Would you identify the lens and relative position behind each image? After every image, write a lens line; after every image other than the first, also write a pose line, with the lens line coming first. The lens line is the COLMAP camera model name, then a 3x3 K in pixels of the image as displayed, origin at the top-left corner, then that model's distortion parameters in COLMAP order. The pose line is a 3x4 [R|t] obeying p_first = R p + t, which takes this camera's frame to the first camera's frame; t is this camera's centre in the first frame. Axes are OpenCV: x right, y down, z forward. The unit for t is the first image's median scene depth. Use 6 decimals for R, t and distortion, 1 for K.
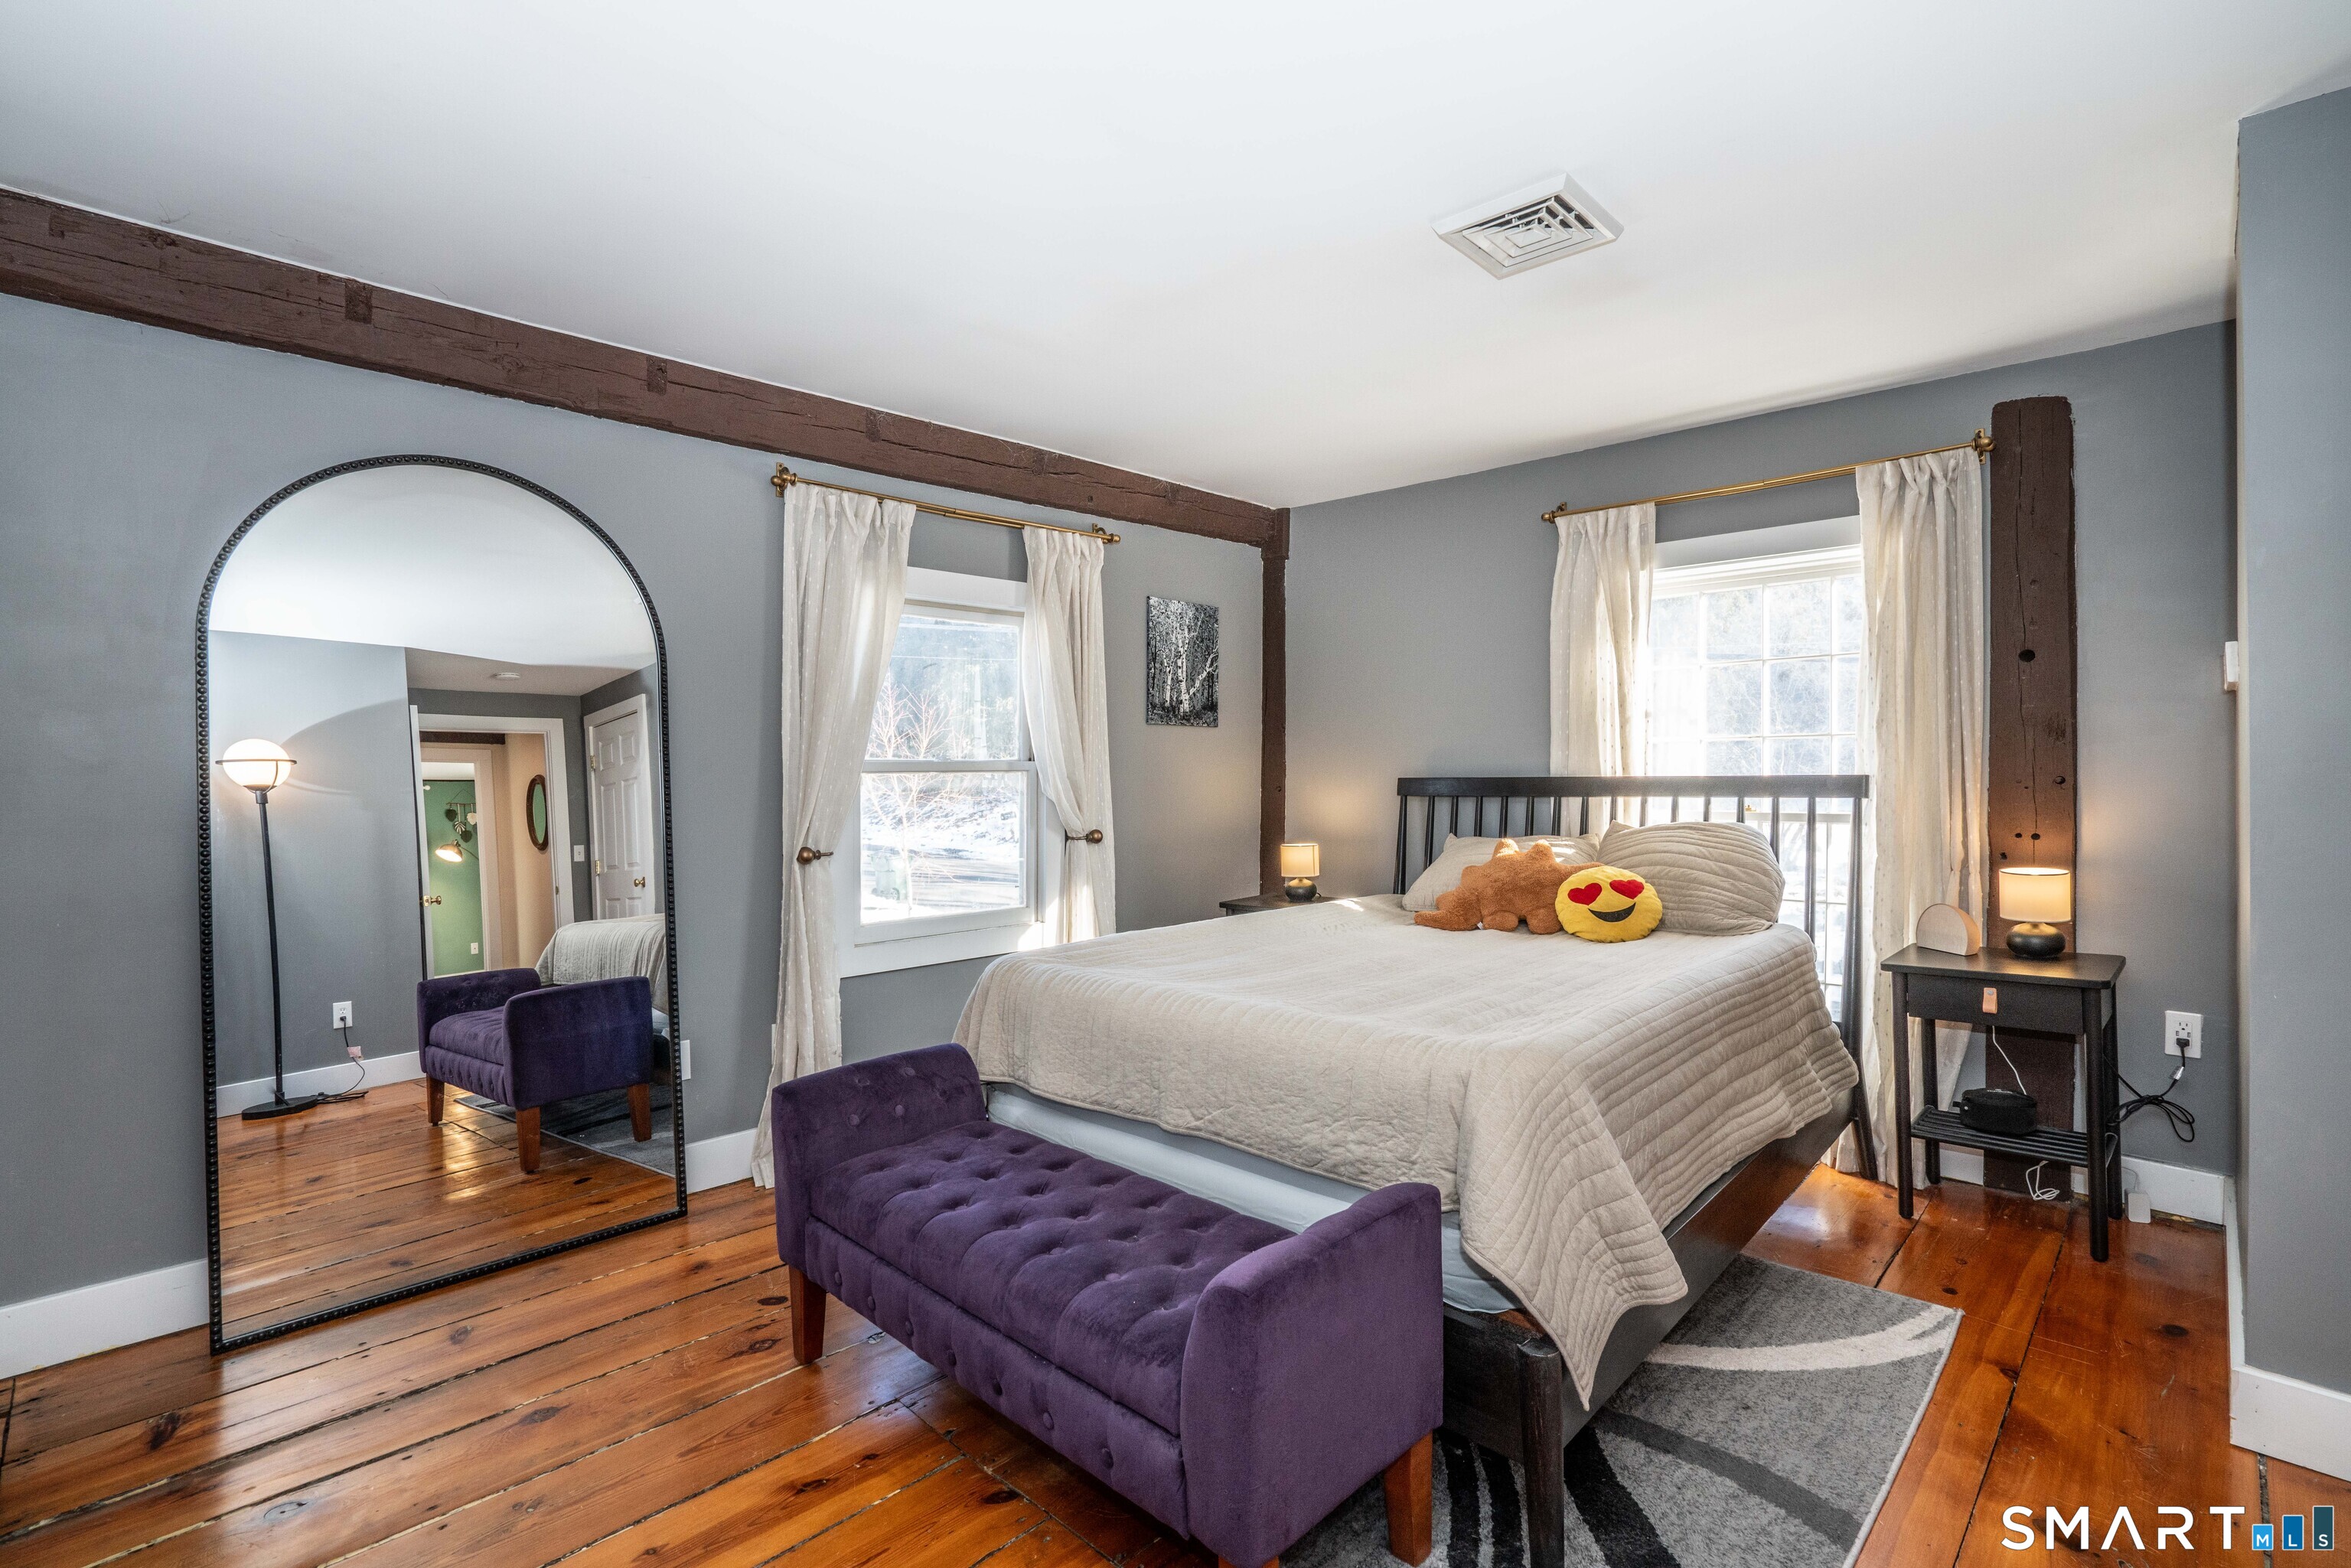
lens RADIAL K [[1063.4, 0, 1175.5], [0, 1063.4, 784.0], [0, 0, 1]] dist [-0.055781, 0.009894]
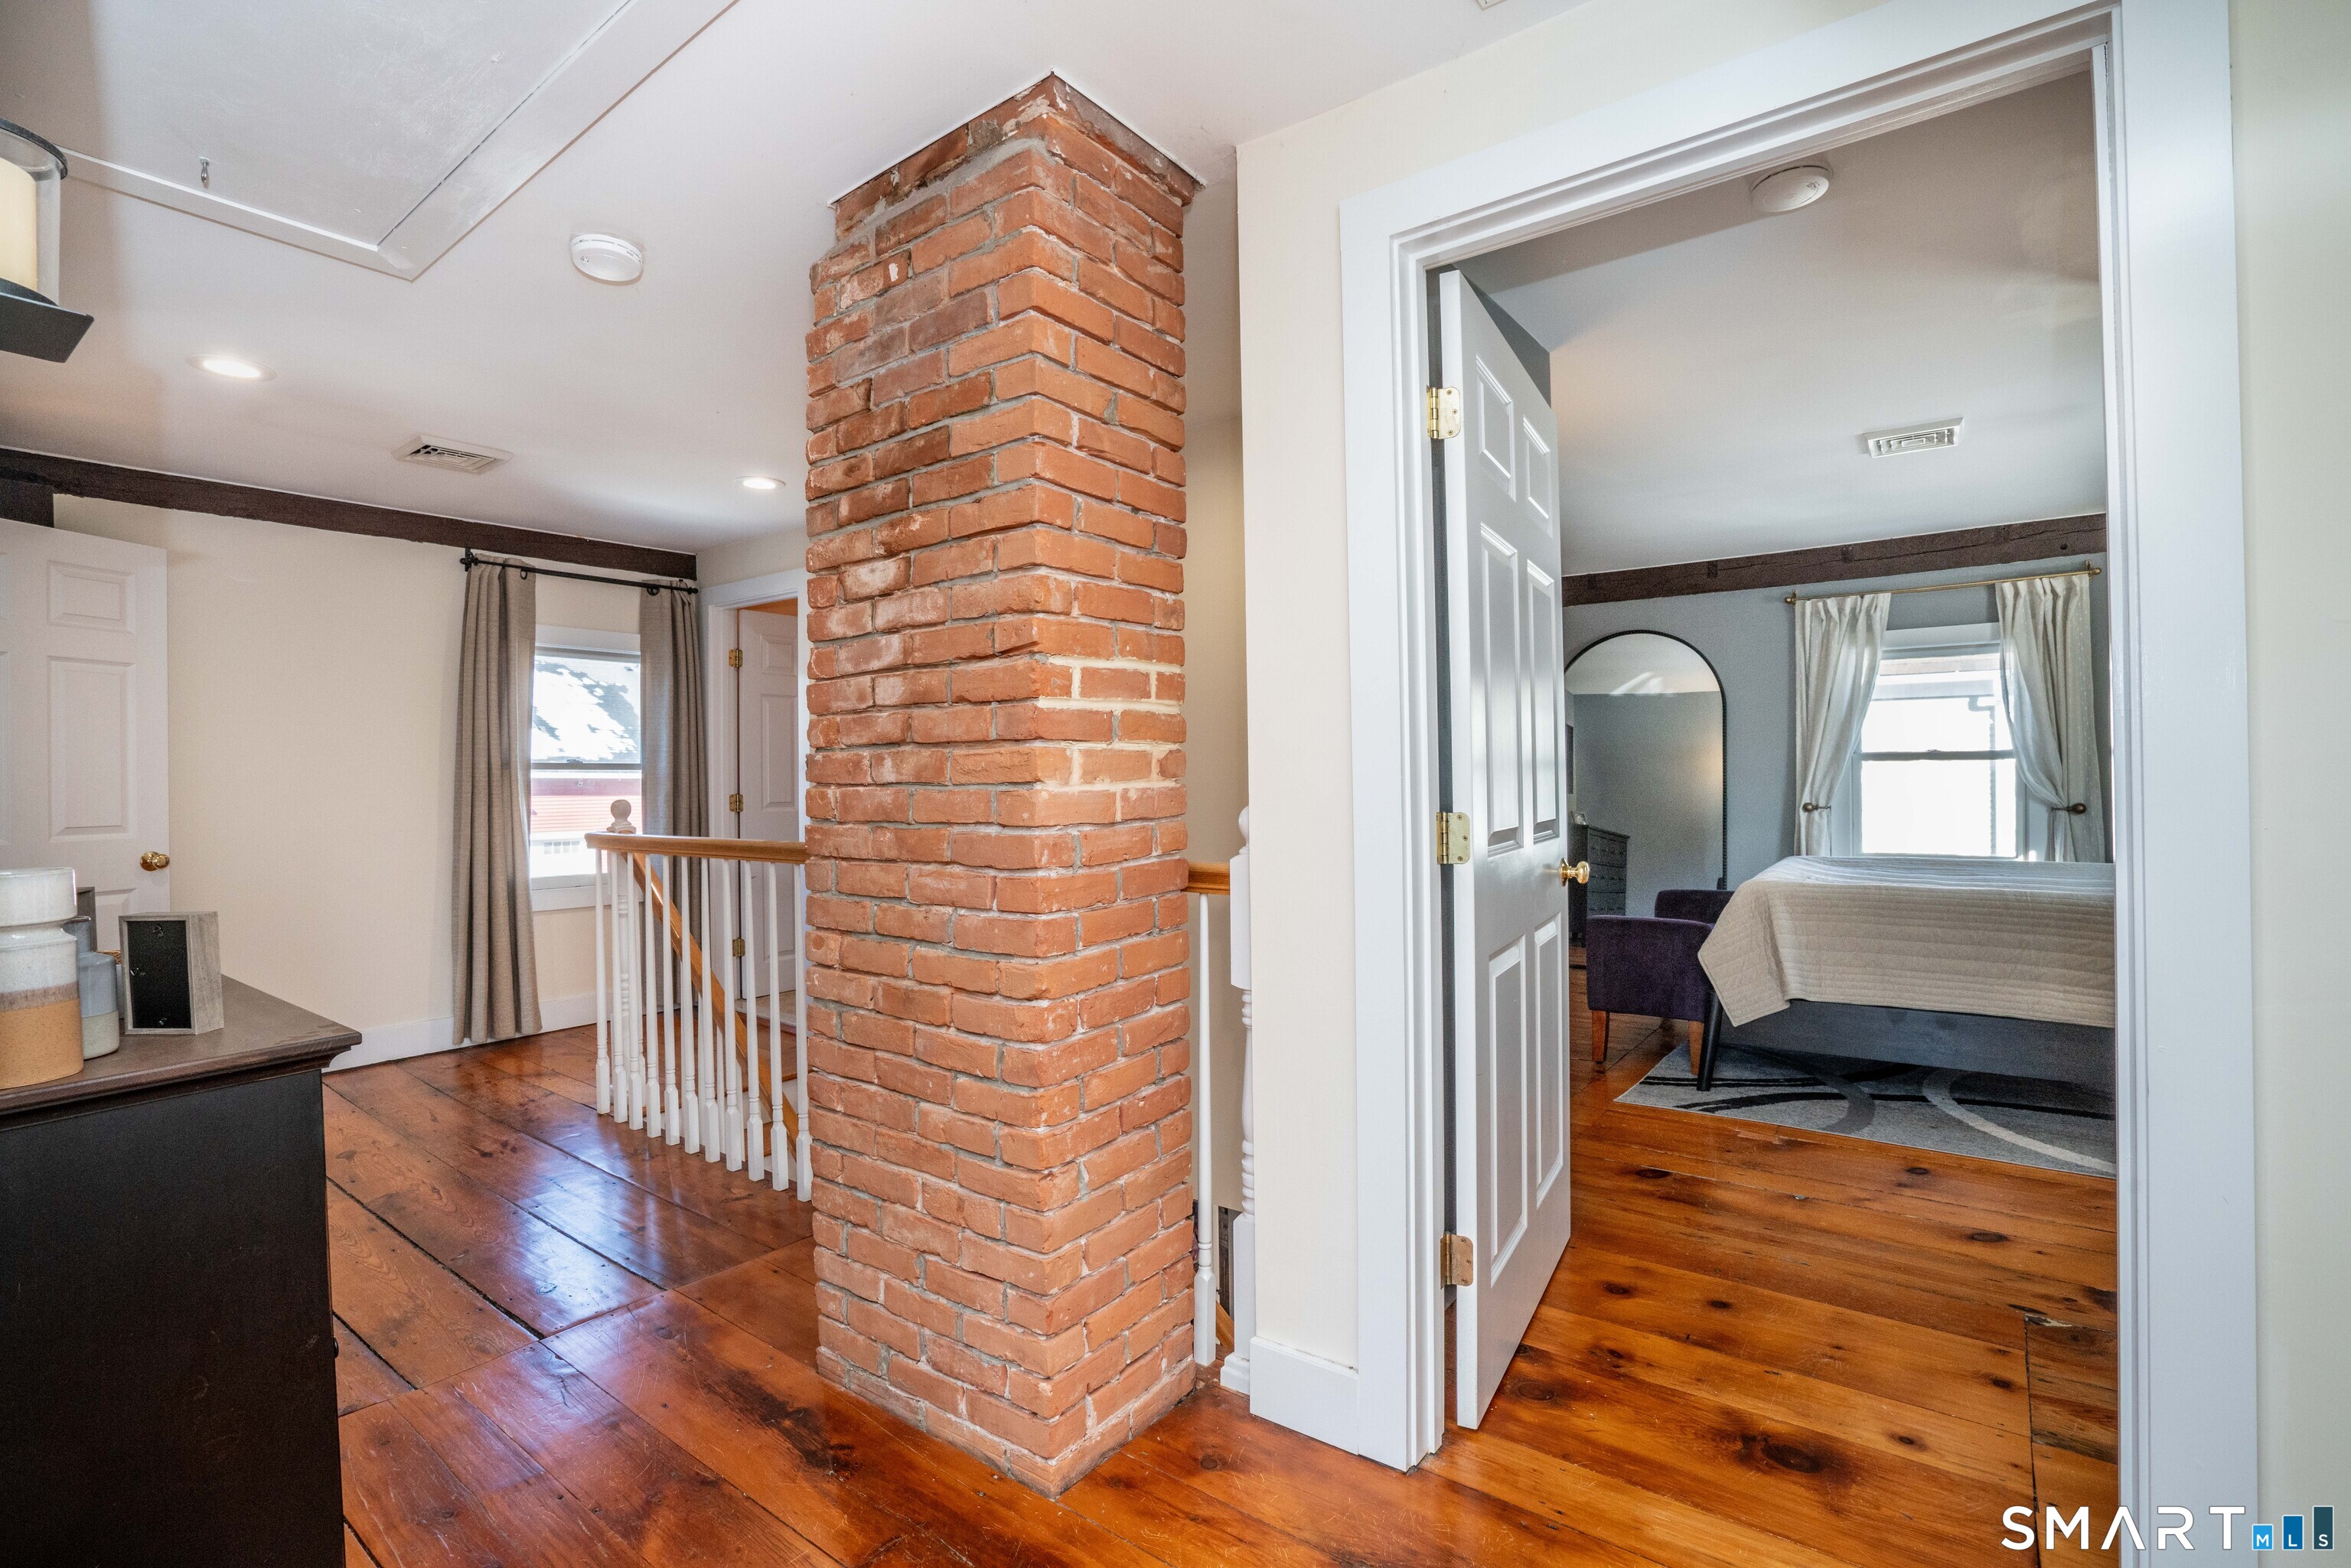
lens RADIAL K [[1063.4, 0, 1175.5], [0, 1063.4, 784.0], [0, 0, 1]] dist [-0.055781, 0.009894]
pose [[0.130268, 0.012591, -0.991399, 1.190242], [-0.002882, 0.999920, 0.012320, 0.009753], [0.991475, 0.001253, 0.130294, -0.271658]]
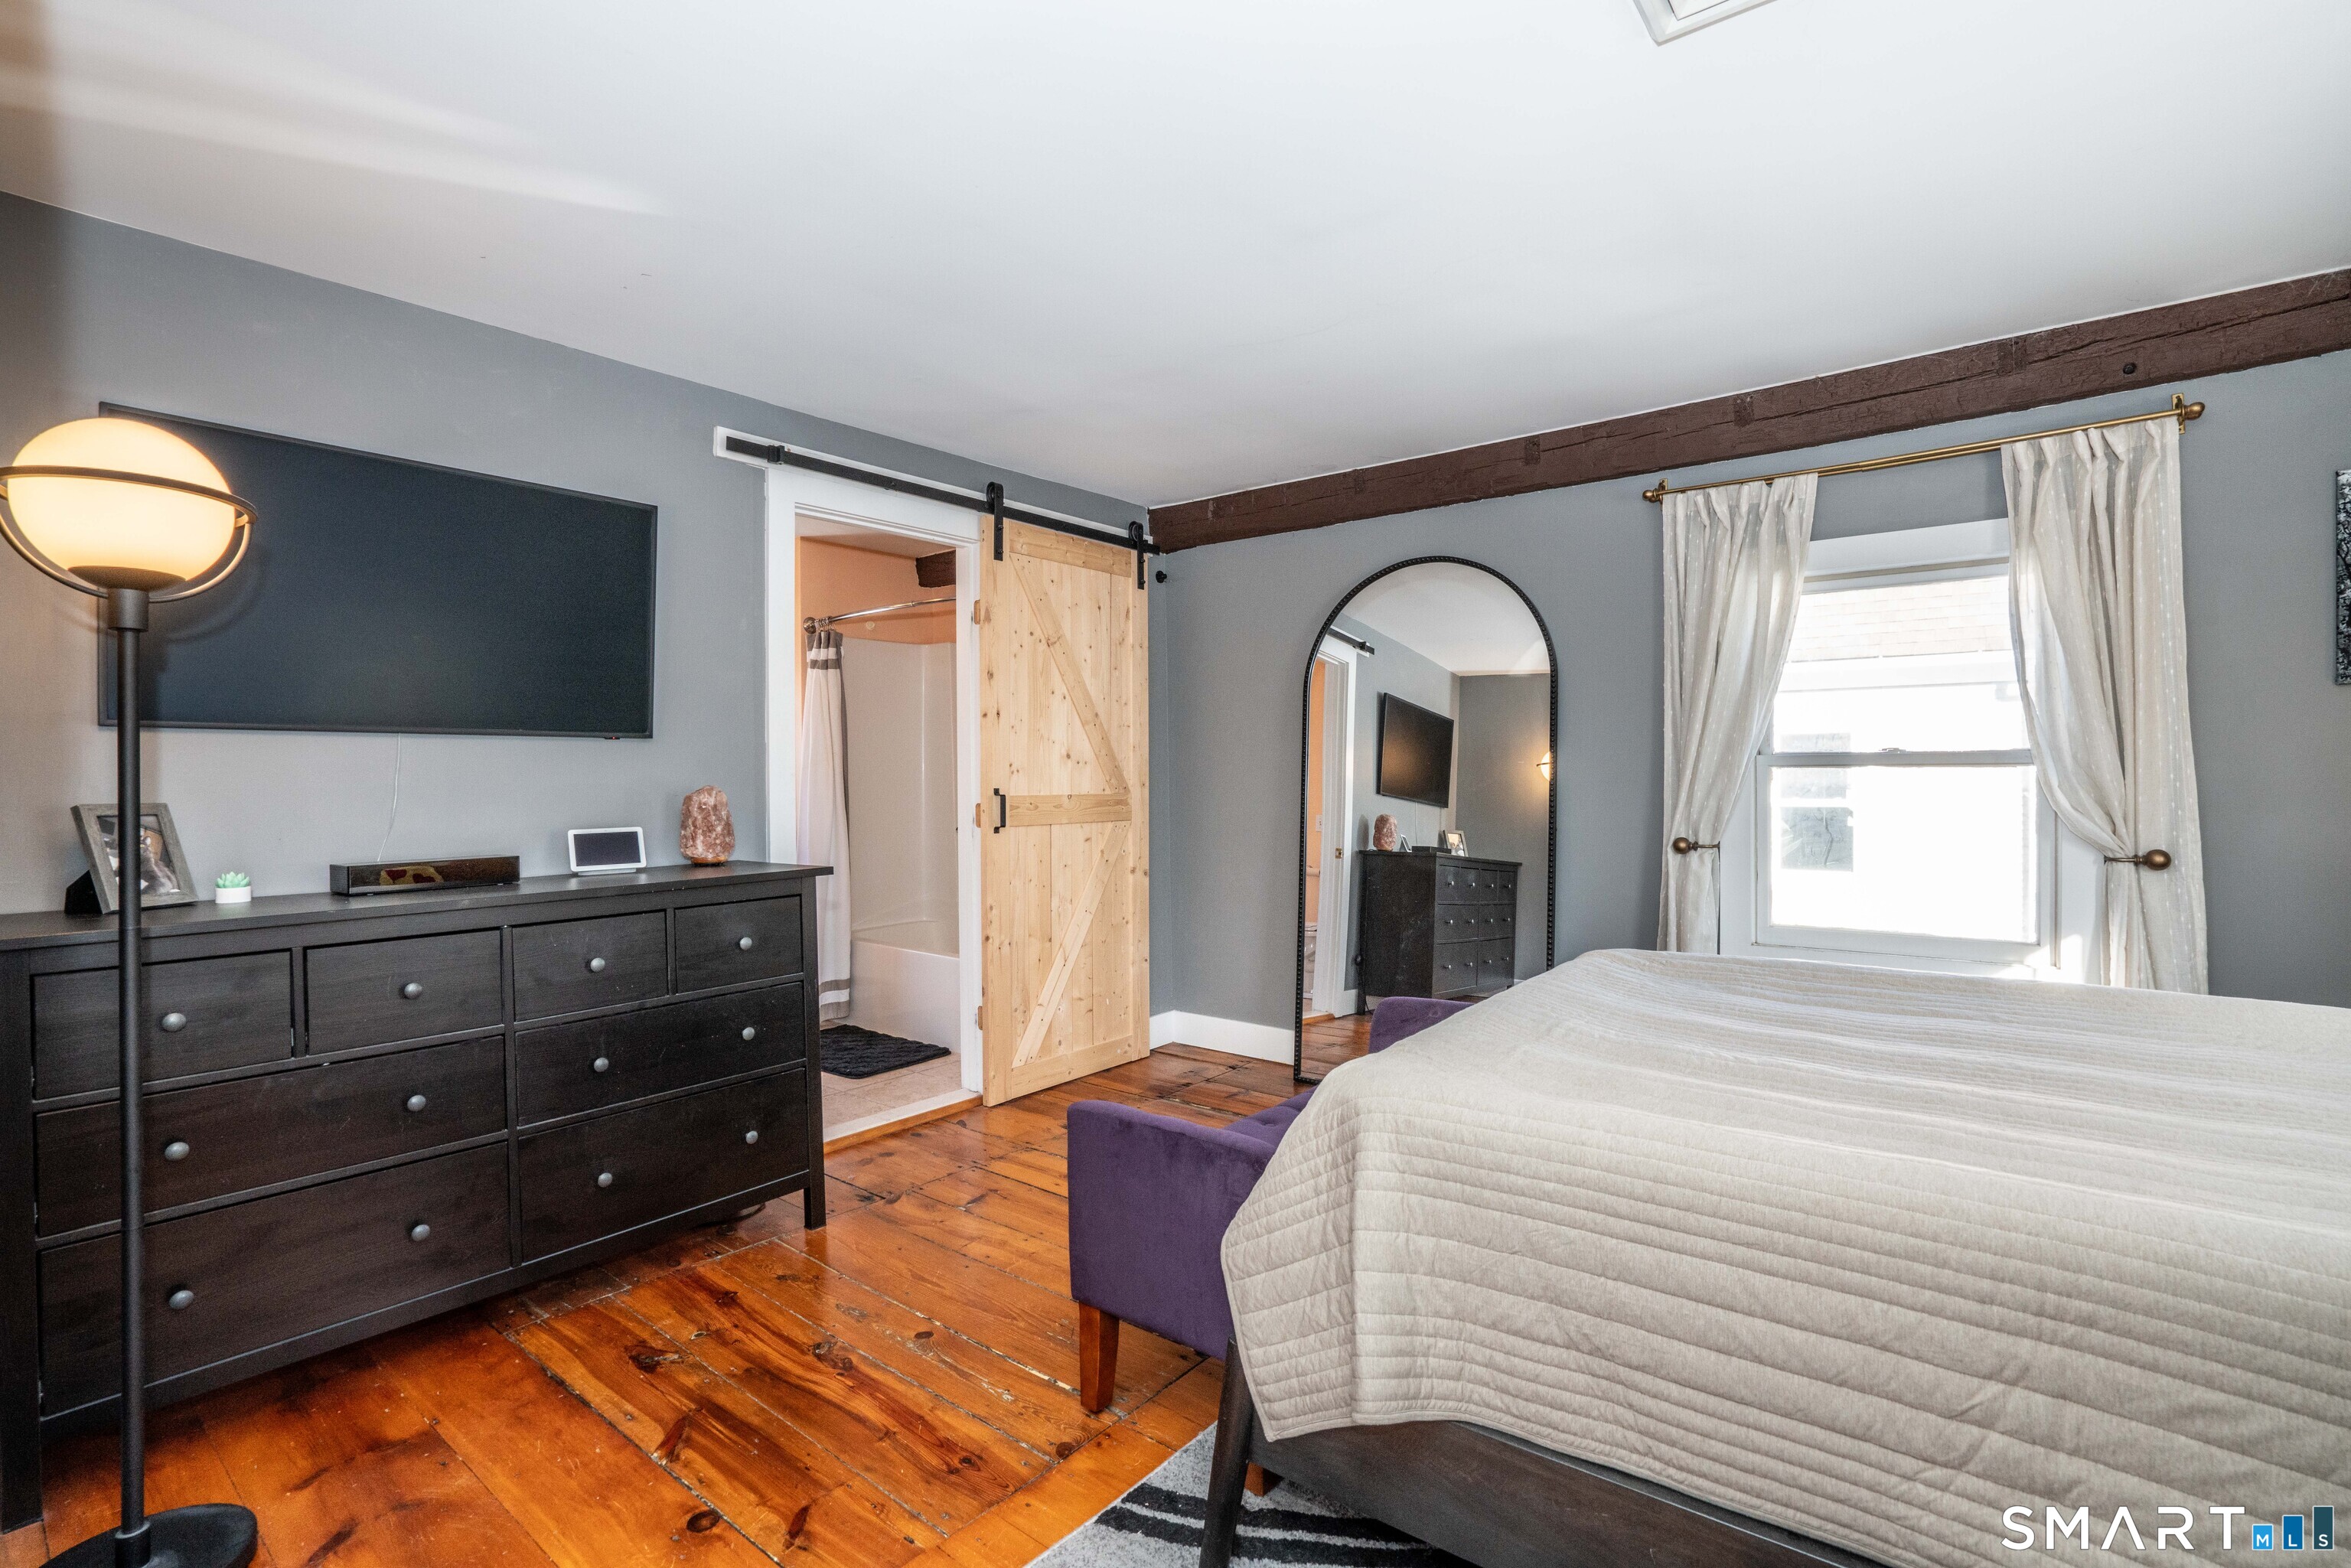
lens RADIAL K [[1063.4, 0, 1175.5], [0, 1063.4, 784.0], [0, 0, 1]] dist [-0.055781, 0.009894]
pose [[0.108133, 0.011207, -0.994073, 0.602127], [-0.010757, 0.999891, 0.010103, 0.001484], [0.994078, 0.009600, 0.108241, 0.366405]]
